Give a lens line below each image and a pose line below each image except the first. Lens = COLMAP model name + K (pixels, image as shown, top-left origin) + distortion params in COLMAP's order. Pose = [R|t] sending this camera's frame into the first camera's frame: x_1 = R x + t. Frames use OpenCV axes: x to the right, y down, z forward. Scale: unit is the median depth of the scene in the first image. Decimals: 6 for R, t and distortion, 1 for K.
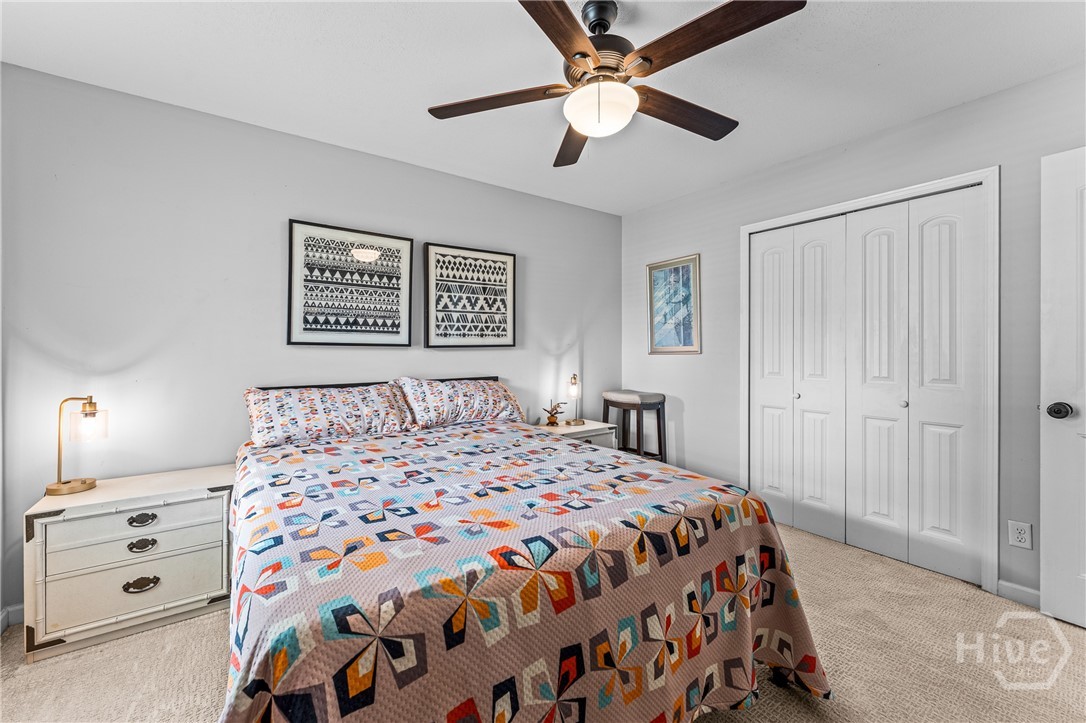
lens RADIAL K [[432.5, 0, 548.0], [0, 432.5, 350.8], [0, 0, 1]] dist [0.002422, 0.000140]
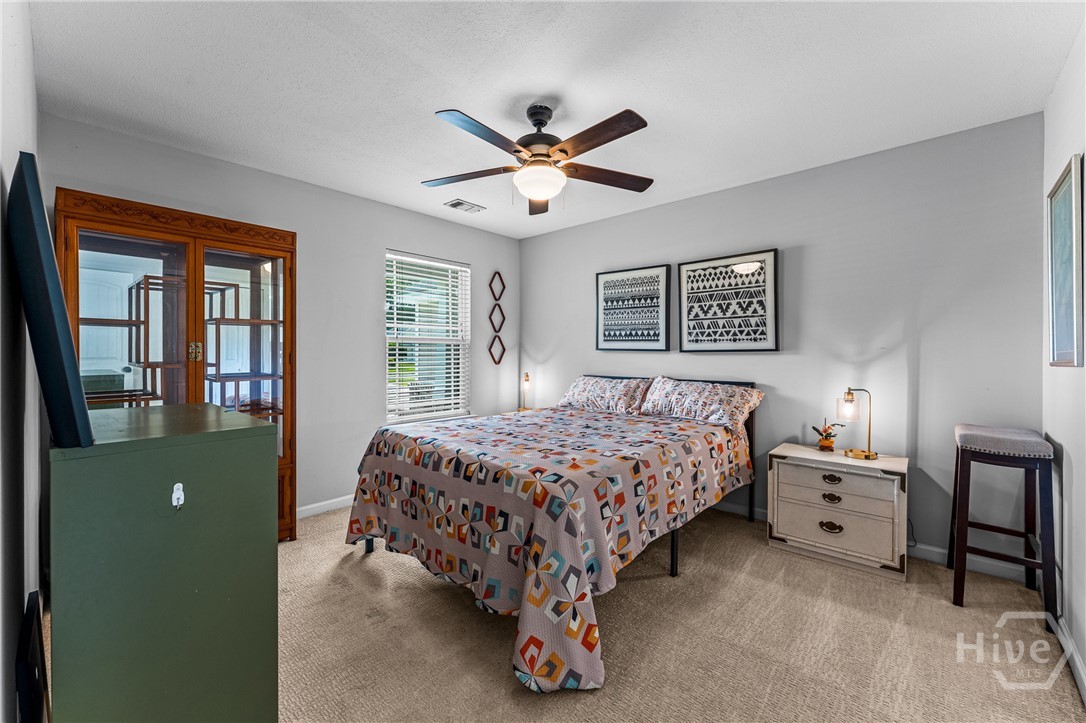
lens RADIAL K [[432.5, 0, 549.0], [0, 432.5, 356.5], [0, 0, 1]] dist [0.002422, 0.000140]
pose [[0.216115, 0.007960, -0.976335, 0.786221], [-0.012145, 0.999911, 0.005464, 0.002347], [0.976292, 0.010677, 0.216193, 0.387995]]
